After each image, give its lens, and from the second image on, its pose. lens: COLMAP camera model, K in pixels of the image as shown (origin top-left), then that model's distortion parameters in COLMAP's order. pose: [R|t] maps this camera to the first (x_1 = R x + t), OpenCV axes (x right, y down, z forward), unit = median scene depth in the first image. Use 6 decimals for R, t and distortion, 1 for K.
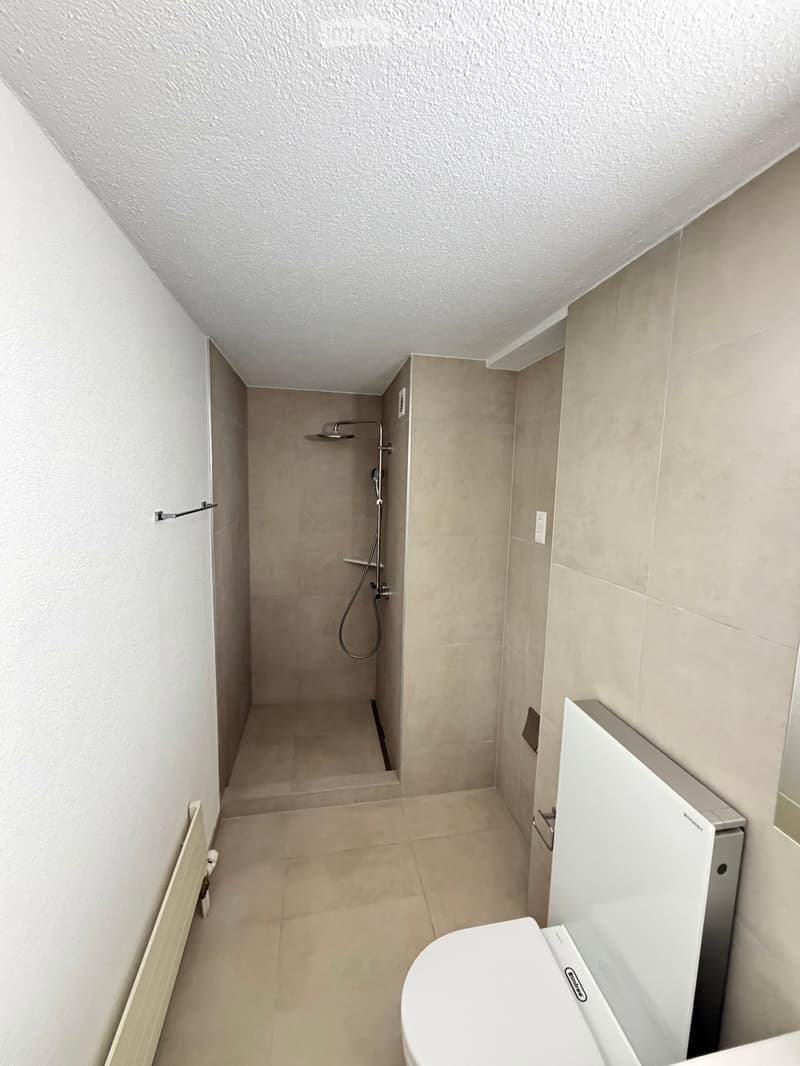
lens RADIAL K [[423.0, 0, 400.0], [0, 423.0, 533.0], [0, 0, 1]] dist [0.001114, 0.000518]
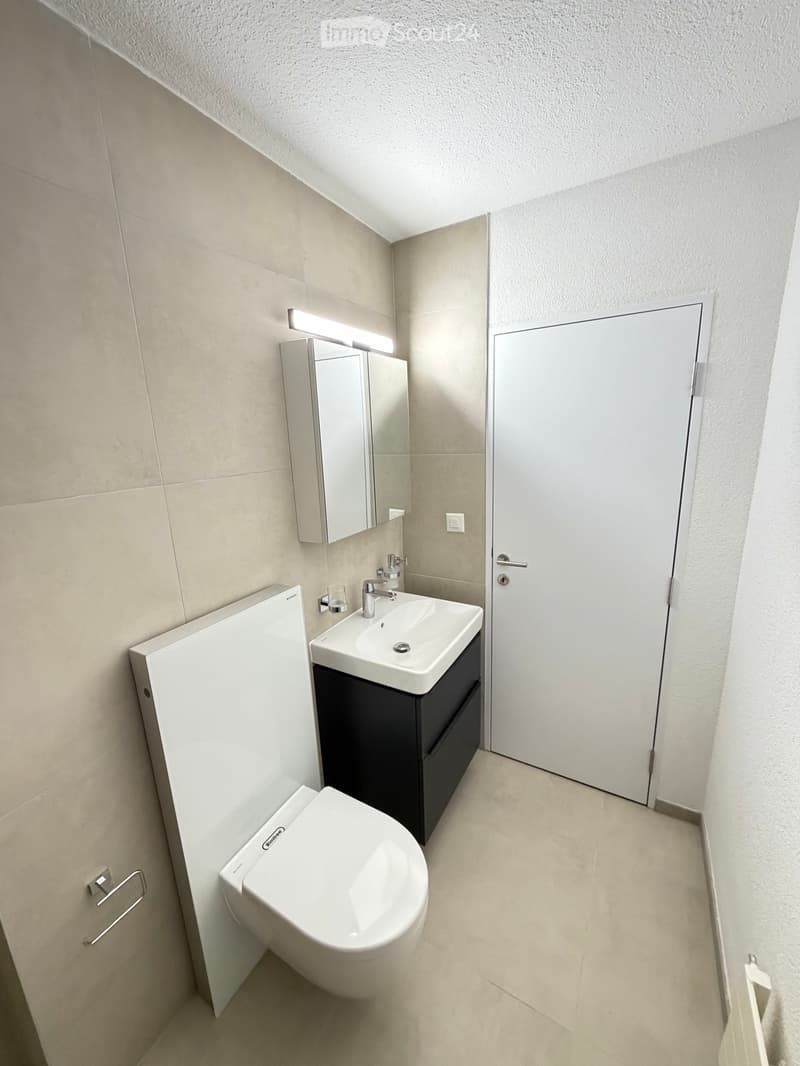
lens RADIAL K [[423.0, 0, 400.0], [0, 423.0, 533.0], [0, 0, 1]] dist [0.001114, 0.000518]
pose [[-0.777510, -0.141378, 0.612772, -0.462559], [0.097025, 0.935767, 0.339008, -0.020359], [-0.621340, 0.323036, -0.713851, 1.507492]]
